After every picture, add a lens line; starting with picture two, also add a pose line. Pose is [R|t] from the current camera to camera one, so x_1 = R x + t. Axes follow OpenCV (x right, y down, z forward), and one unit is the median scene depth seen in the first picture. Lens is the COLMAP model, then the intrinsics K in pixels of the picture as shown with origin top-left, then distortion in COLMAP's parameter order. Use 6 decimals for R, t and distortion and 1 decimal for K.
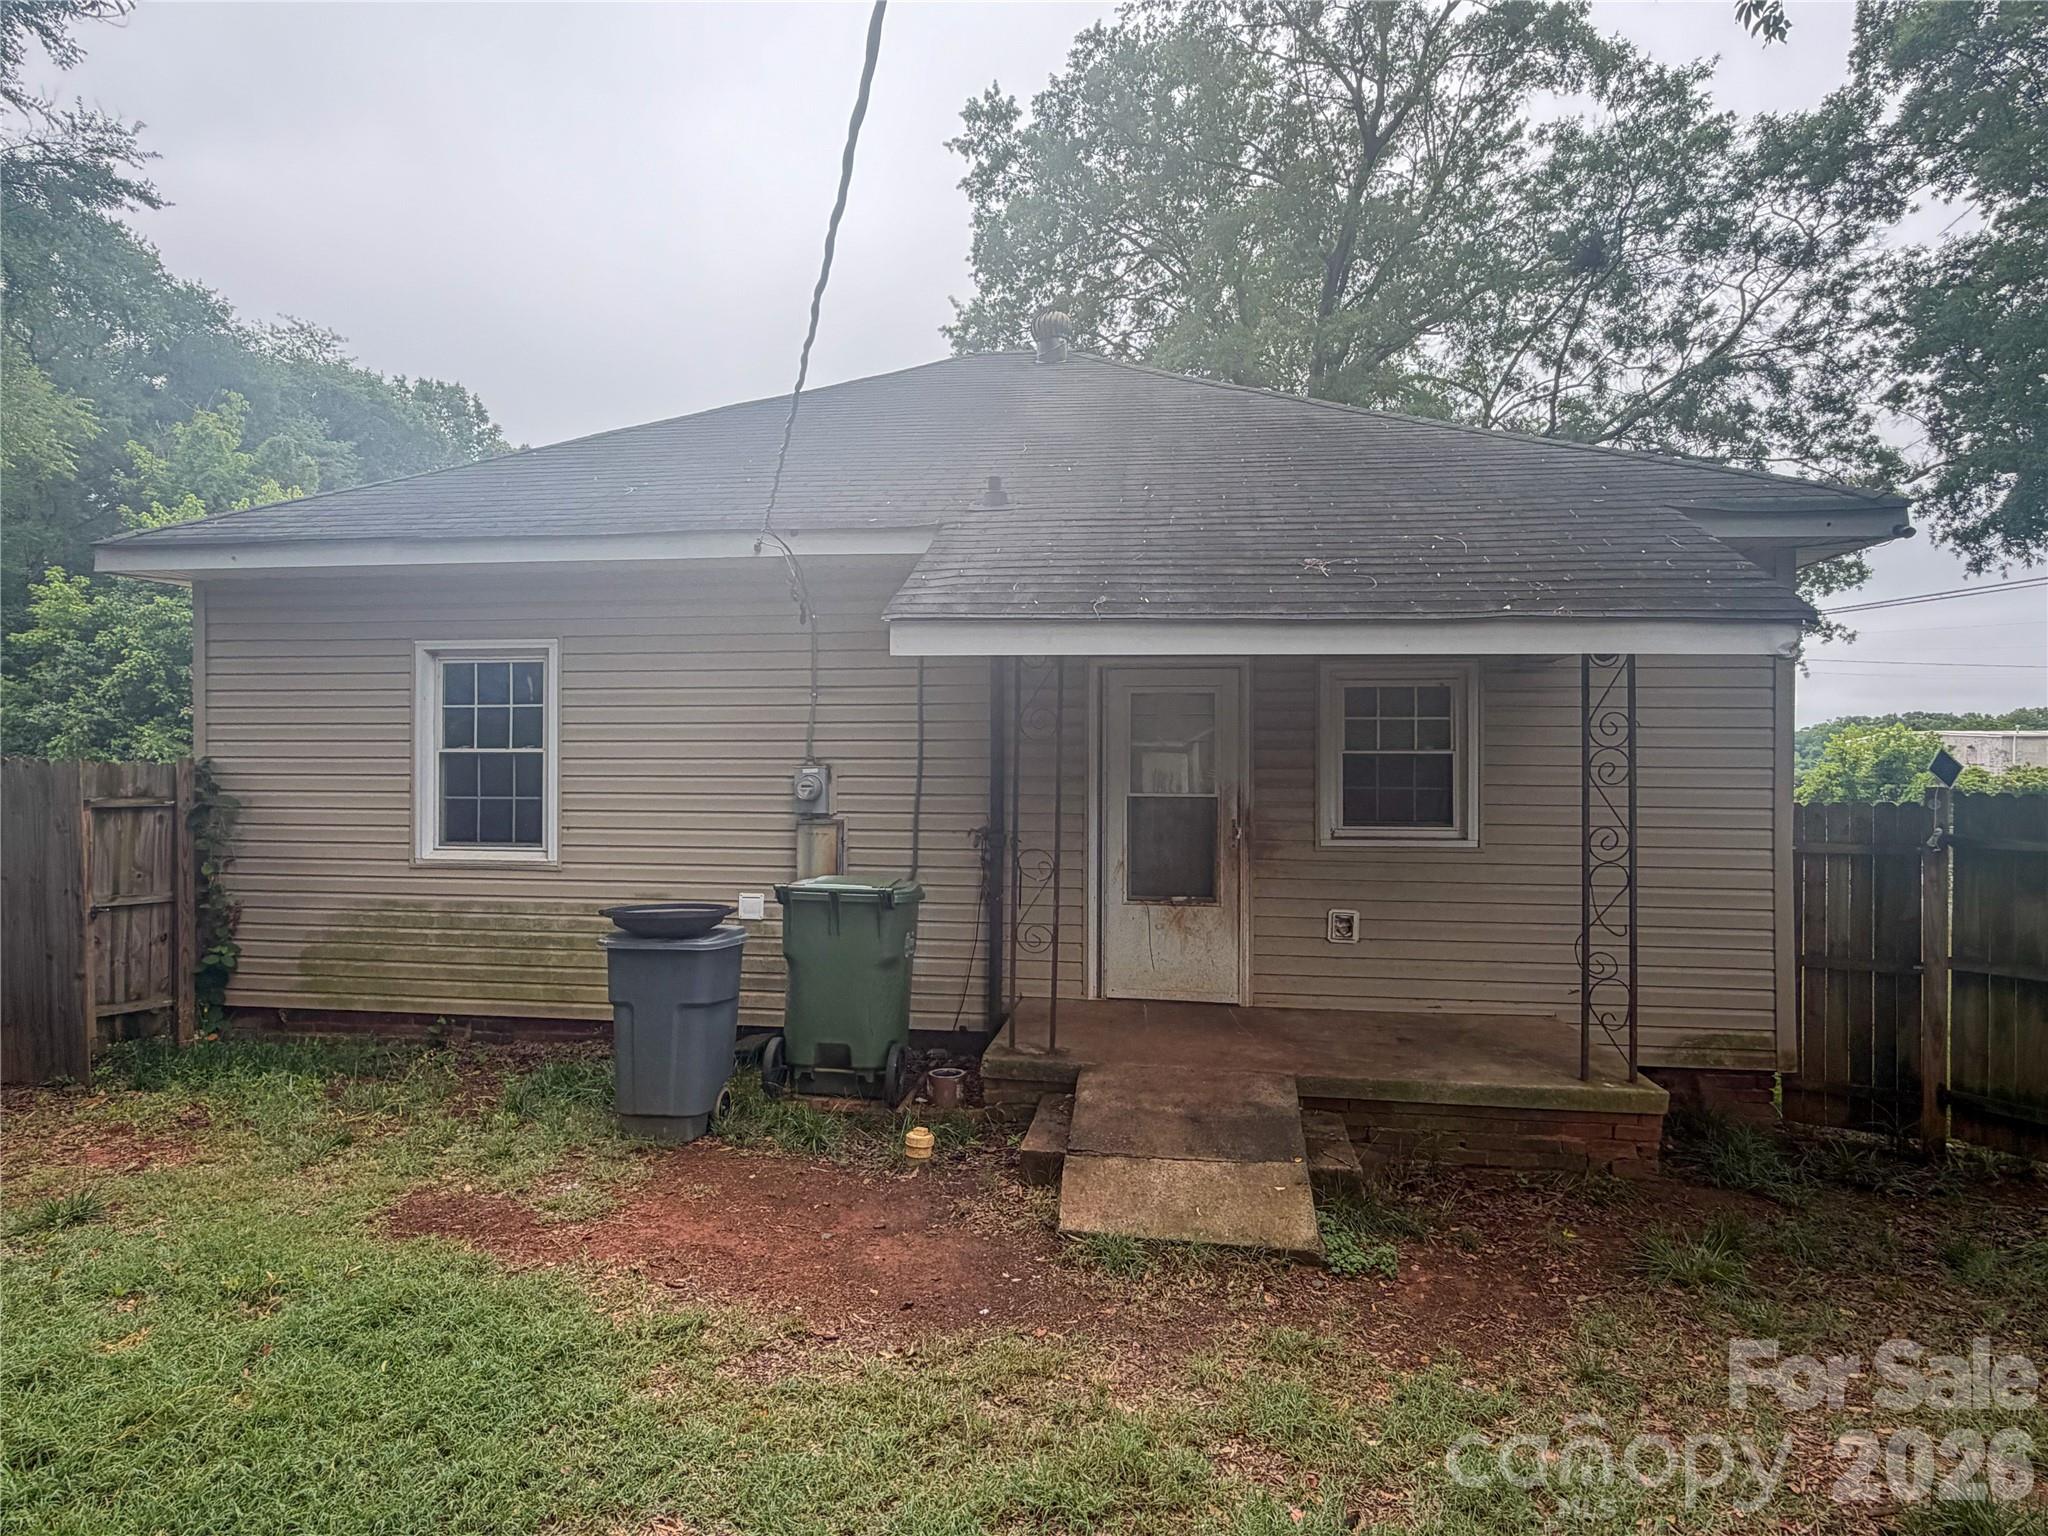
lens RADIAL K [[1102.9, 0, 1025.5], [0, 1102.9, 774.8], [0, 0, 1]] dist [0.004278, 0.000083]
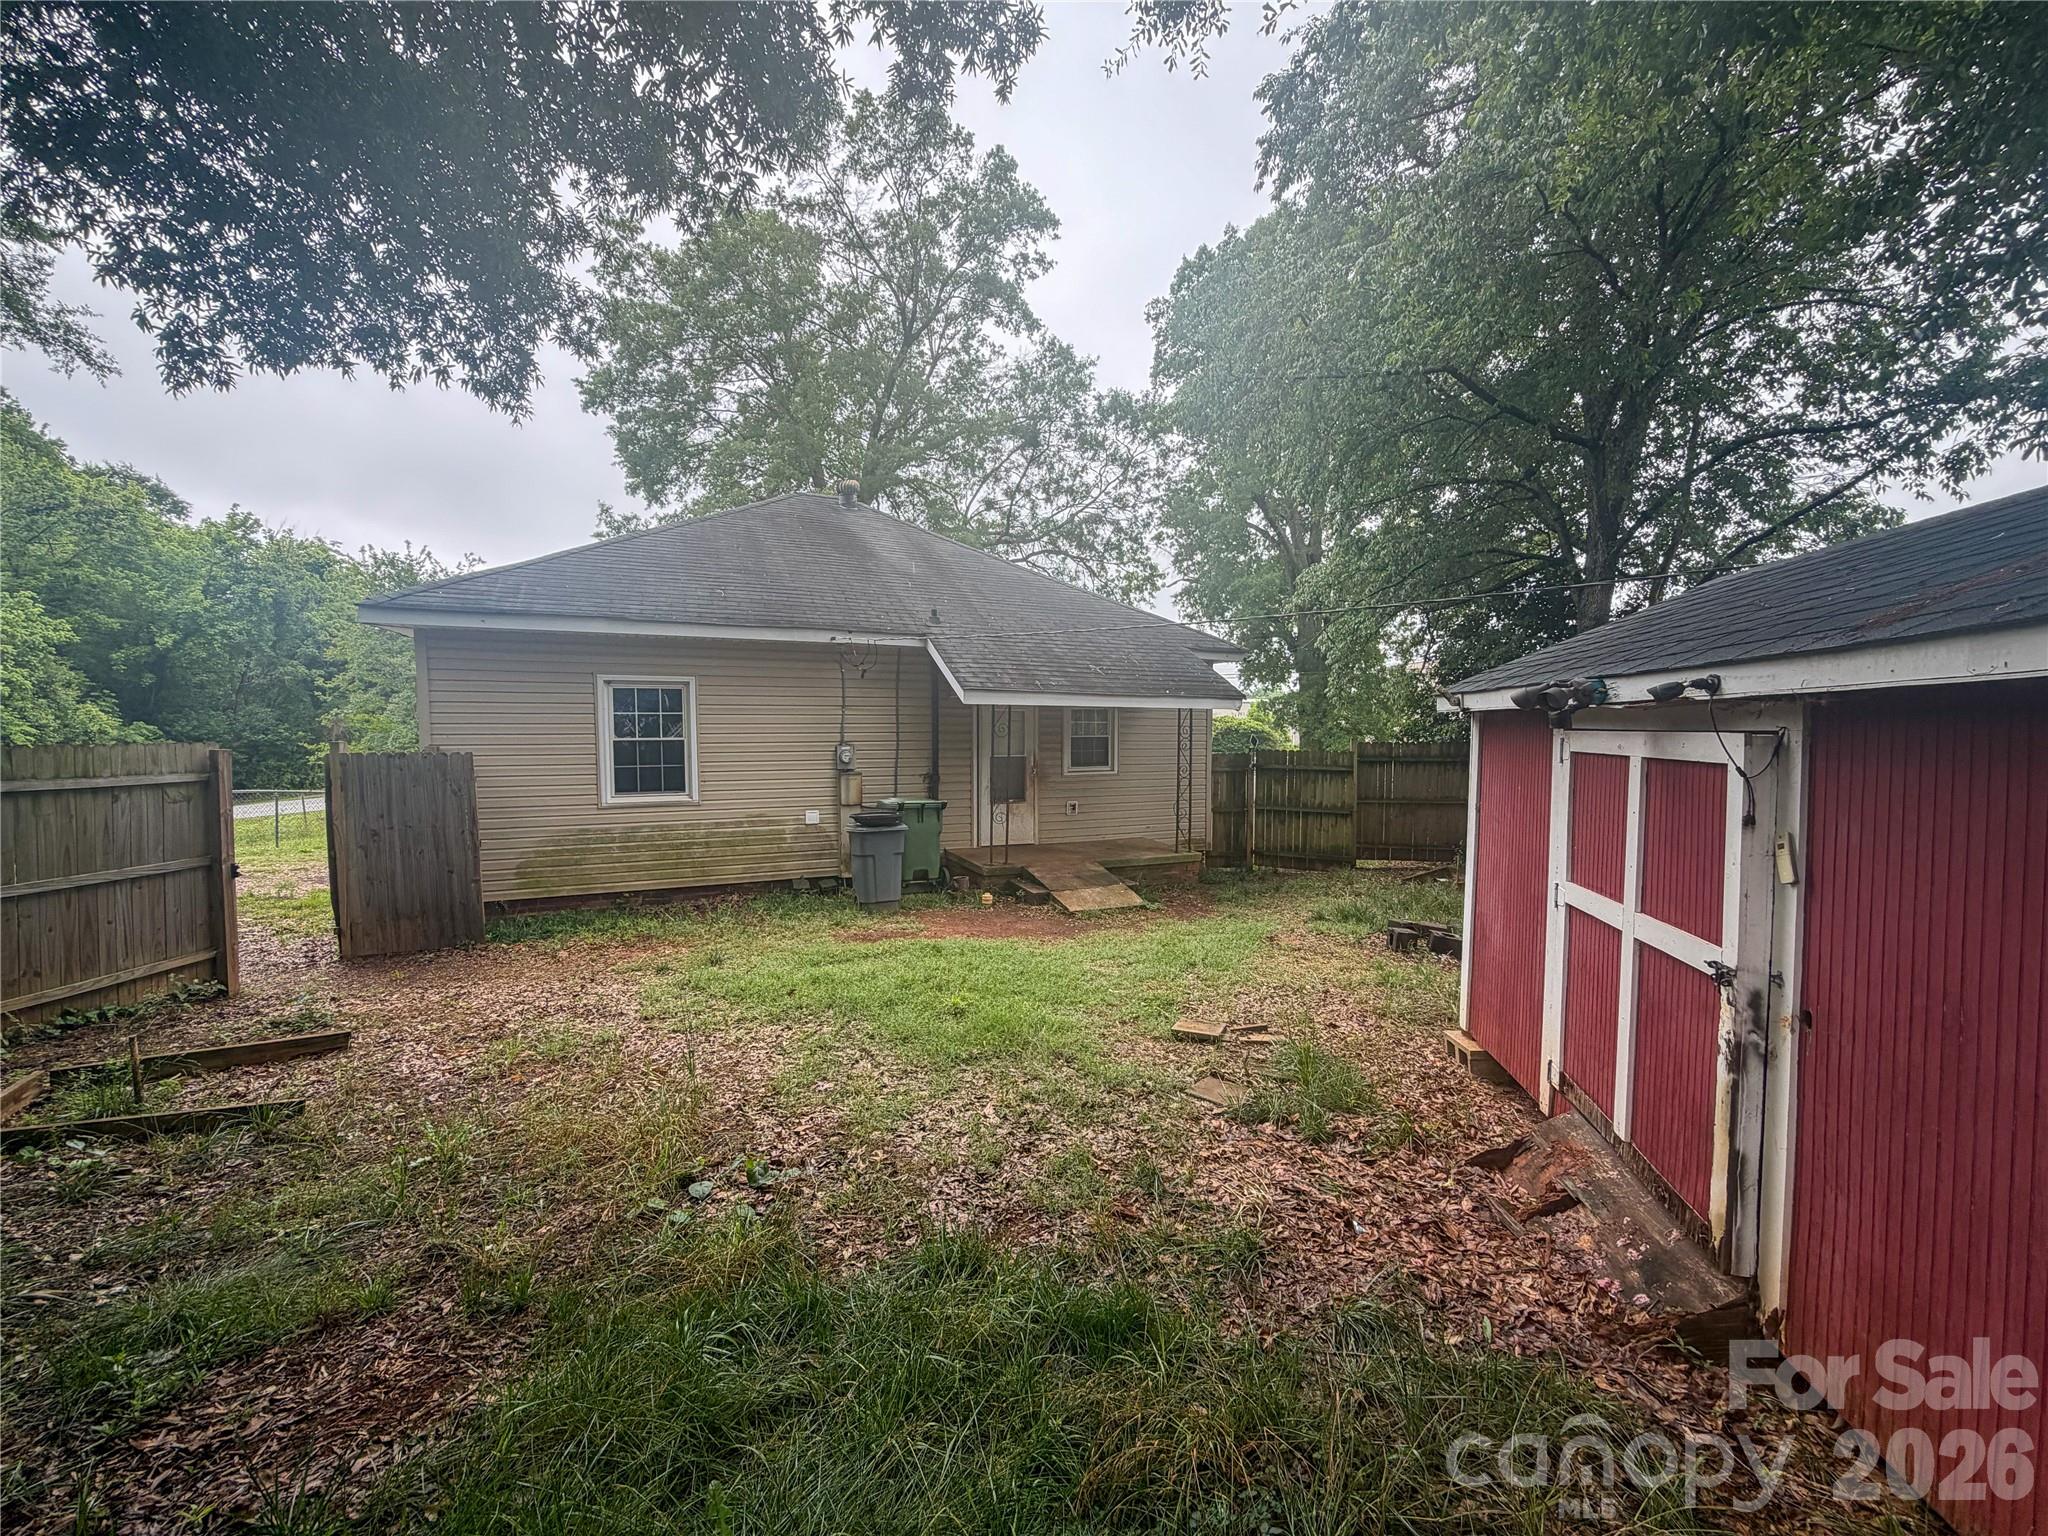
lens RADIAL K [[816.9, 0, 1018.0], [0, 816.9, 766.3], [0, 0, 1]] dist [0.003194, 0.000405]
pose [[0.847519, -0.033553, 0.529703, -0.711741], [0.002946, 0.998282, 0.058520, -0.055916], [-0.530756, -0.048036, 0.846162, -0.427946]]
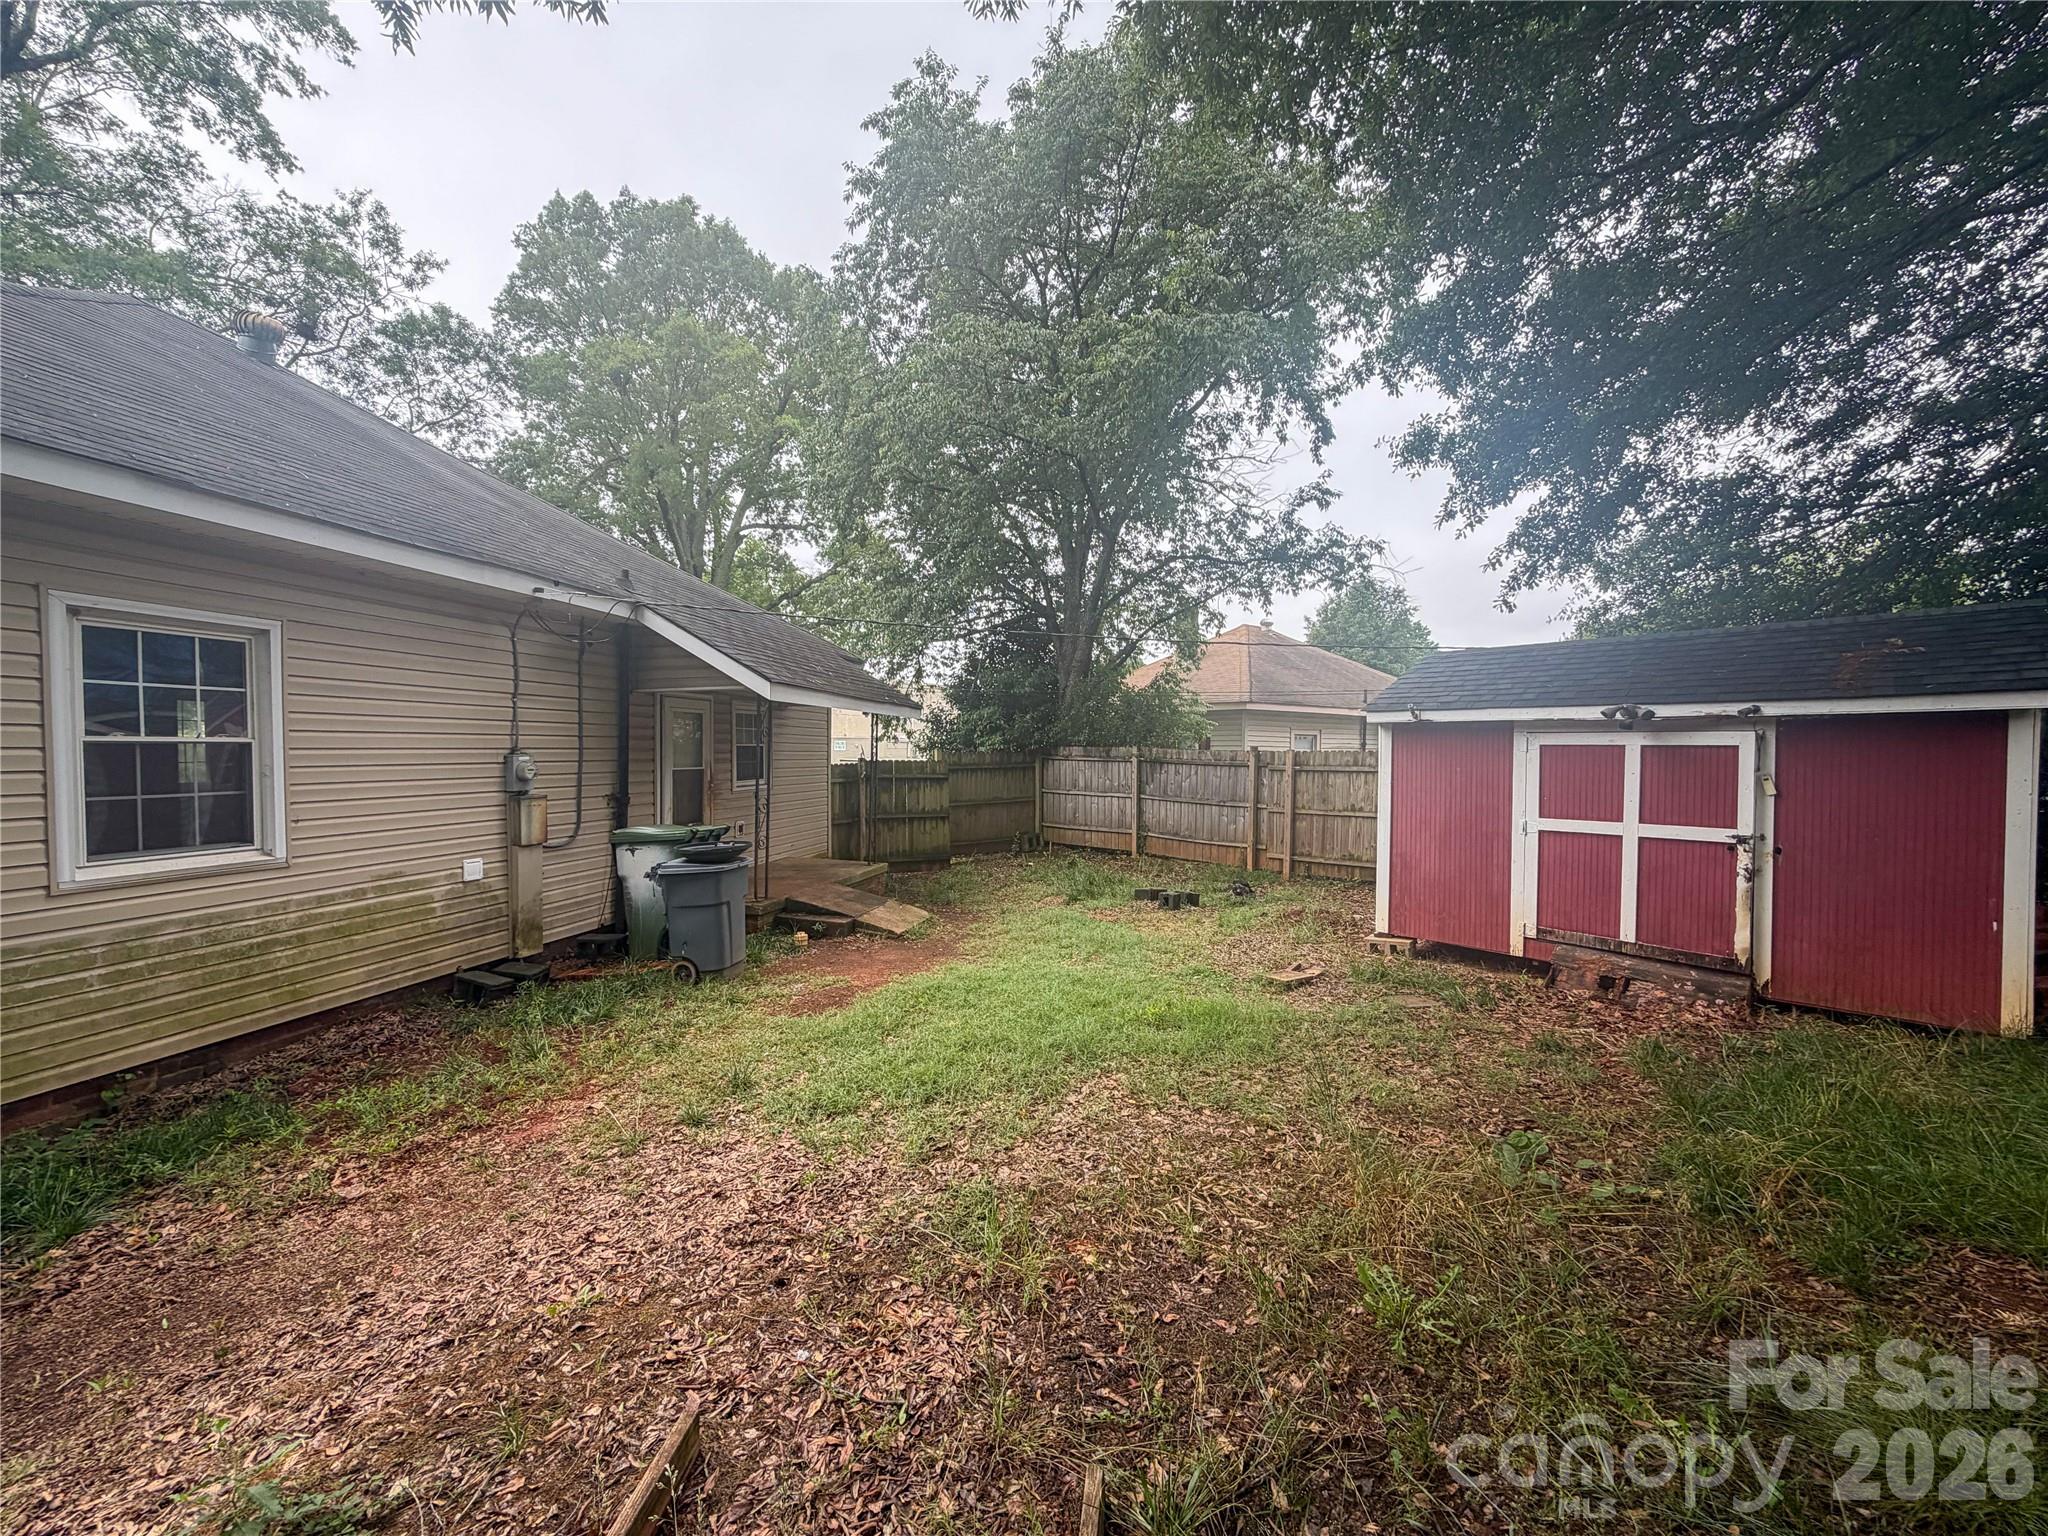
lens RADIAL K [[816.9, 0, 1018.0], [0, 816.9, 766.3], [0, 0, 1]] dist [0.003194, 0.000405]
pose [[0.086107, -0.028128, 0.995889, -1.106854], [-0.012941, 0.999485, 0.029349, -0.029773], [-0.996202, -0.015415, 0.085699, 0.322414]]
